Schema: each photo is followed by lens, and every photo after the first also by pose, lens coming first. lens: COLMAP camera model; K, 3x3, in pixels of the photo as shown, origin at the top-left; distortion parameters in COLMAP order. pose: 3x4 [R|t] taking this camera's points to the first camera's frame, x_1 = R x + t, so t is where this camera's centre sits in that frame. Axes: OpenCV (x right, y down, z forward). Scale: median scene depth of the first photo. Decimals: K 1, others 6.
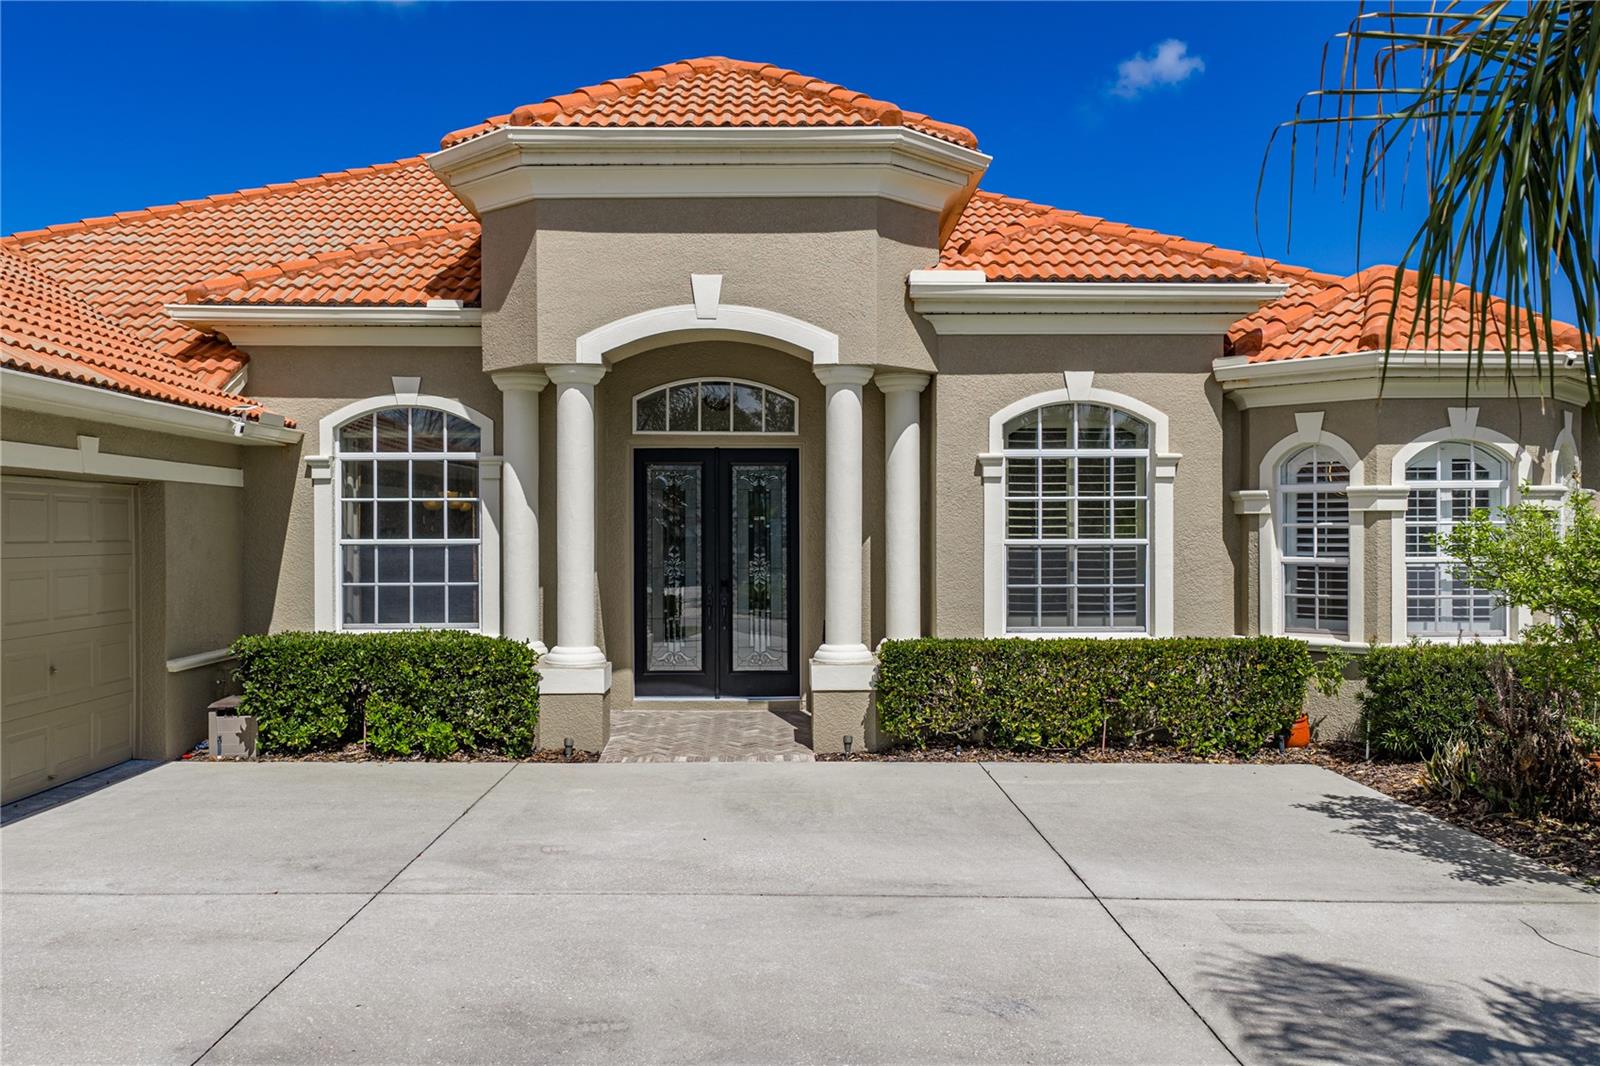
lens RADIAL K [[1333.2, 0, 800.0], [0, 1333.2, 533.0], [0, 0, 1]] dist [0.030820, -0.014469]
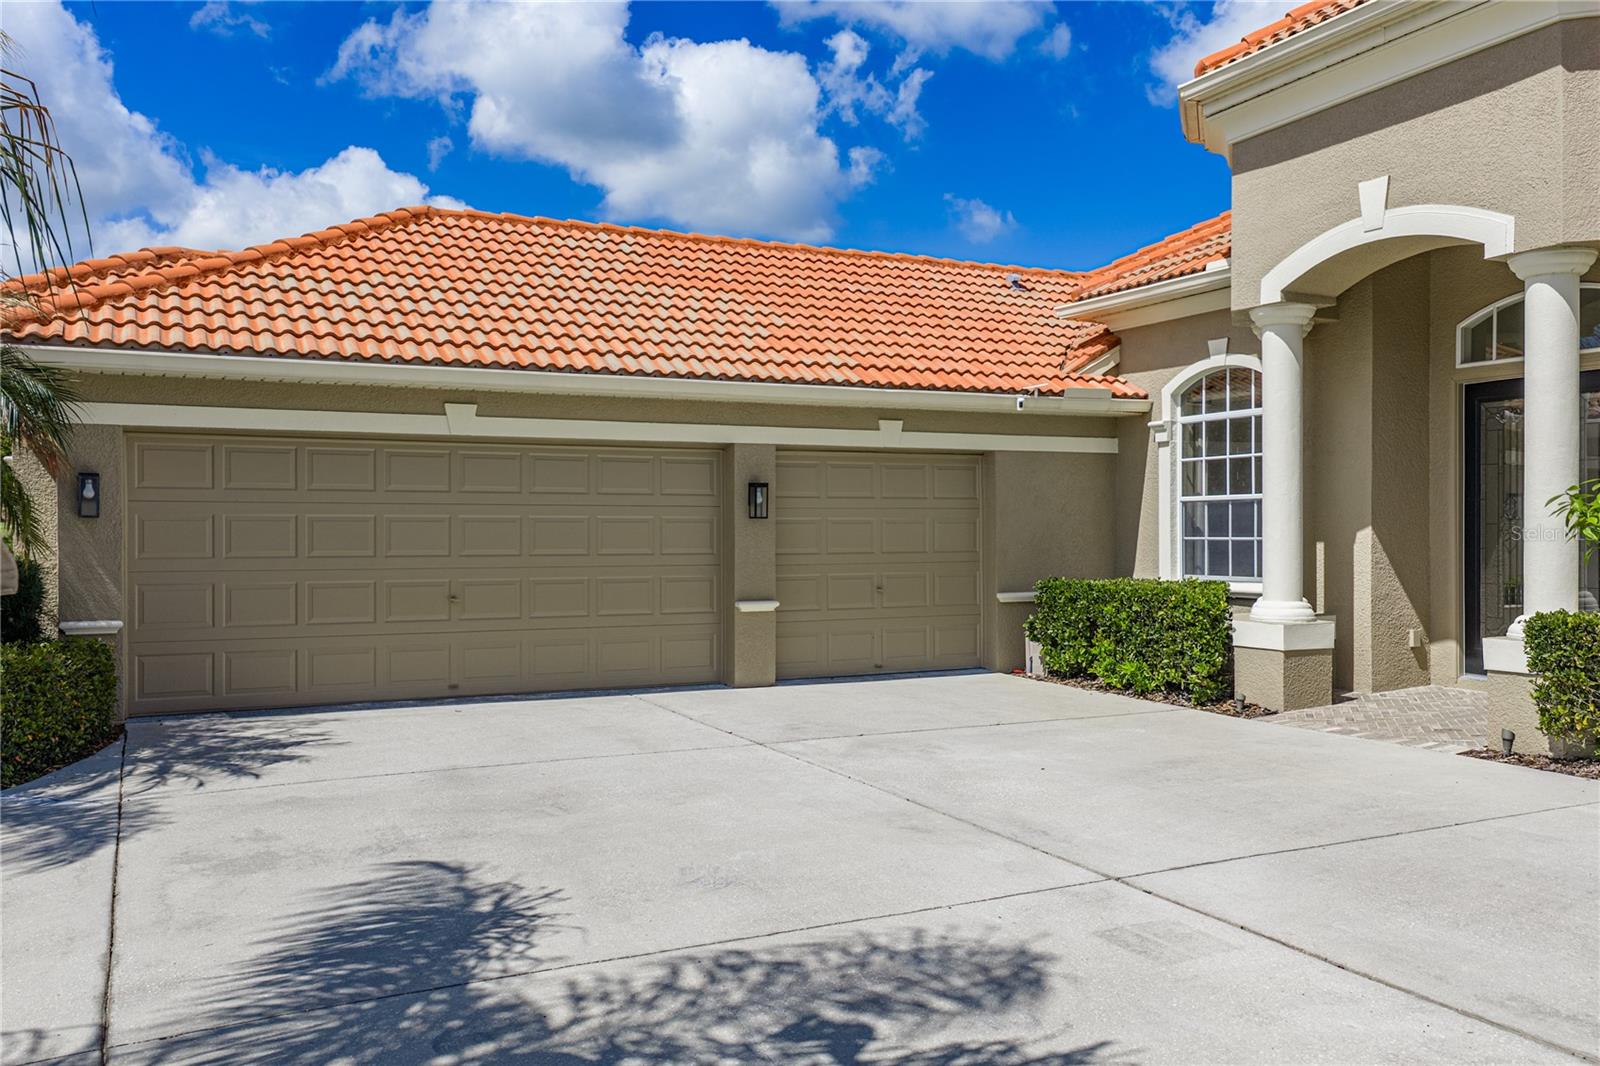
lens RADIAL K [[1333.2, 0, 800.0], [0, 1333.2, 533.0], [0, 0, 1]] dist [0.030820, -0.014469]
pose [[0.420450, 0.002345, -0.907312, 0.568540], [0.003284, 0.999986, 0.004107, 0.031907], [0.907310, -0.004706, 0.420437, 0.293934]]
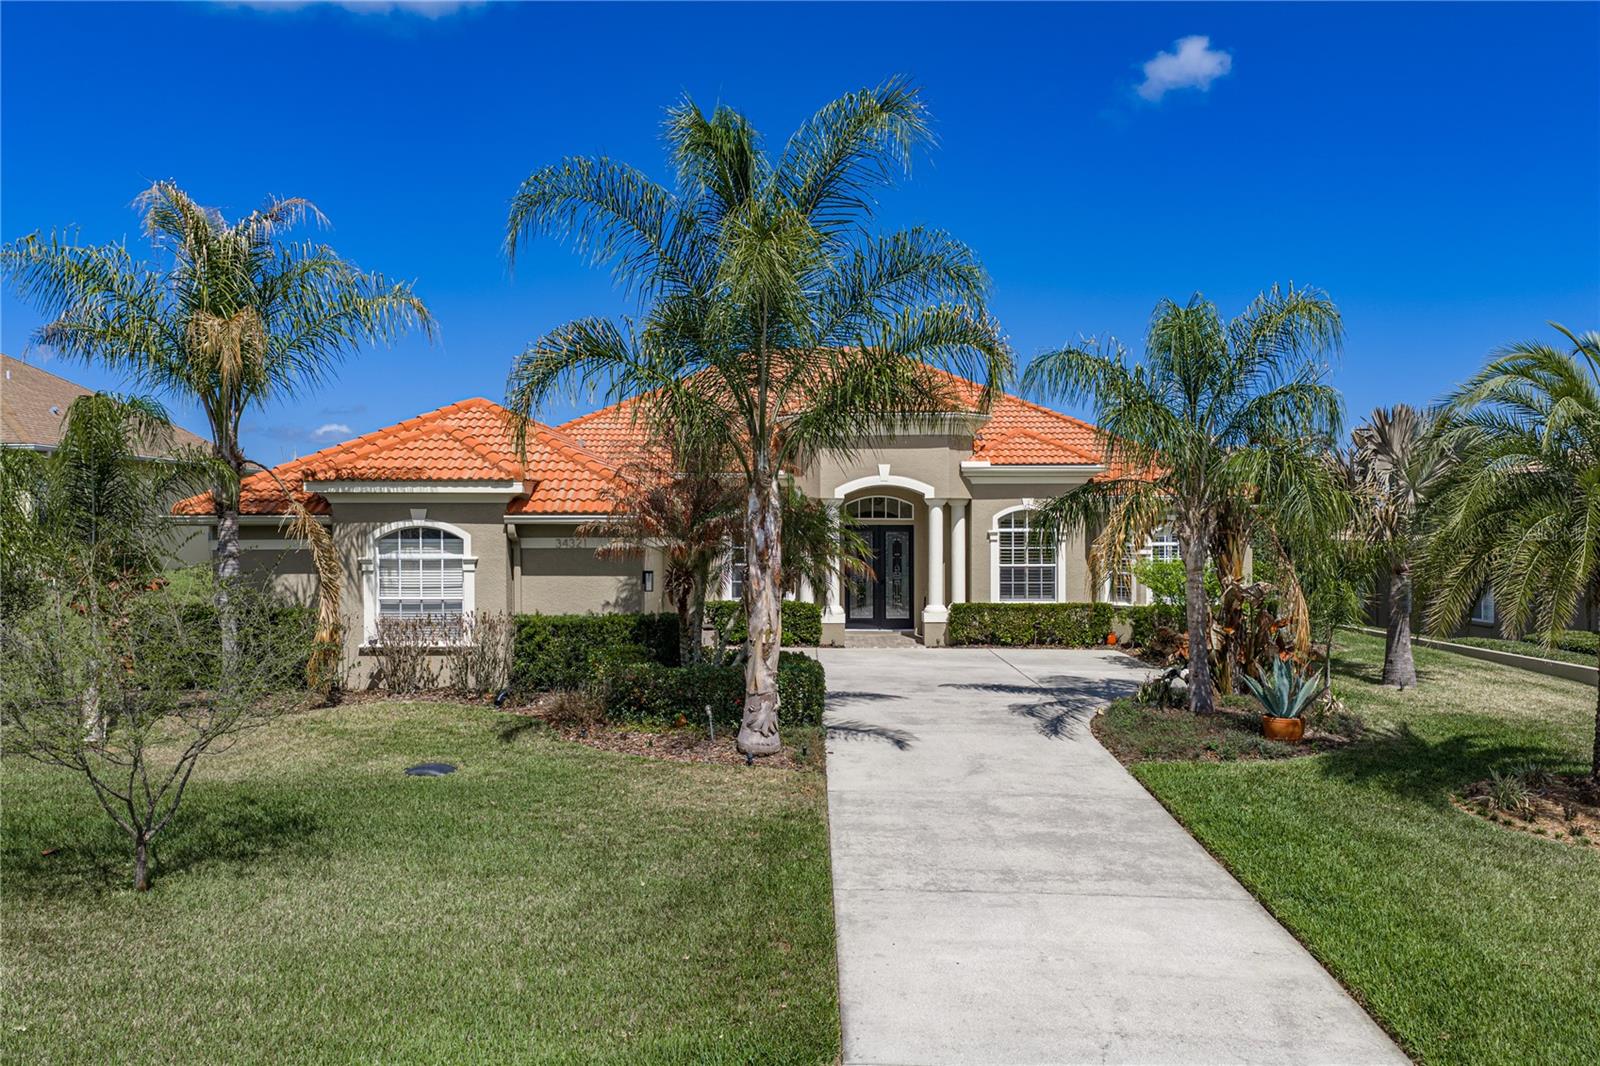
lens RADIAL K [[1333.2, 0, 800.0], [0, 1333.2, 533.0], [0, 0, 1]] dist [0.030820, -0.014469]
pose [[0.999824, 0.000876, -0.018744, -0.187415], [-0.000876, 1.000000, 0.000020, -0.057964], [0.018744, -0.000004, 0.999824, -1.636321]]
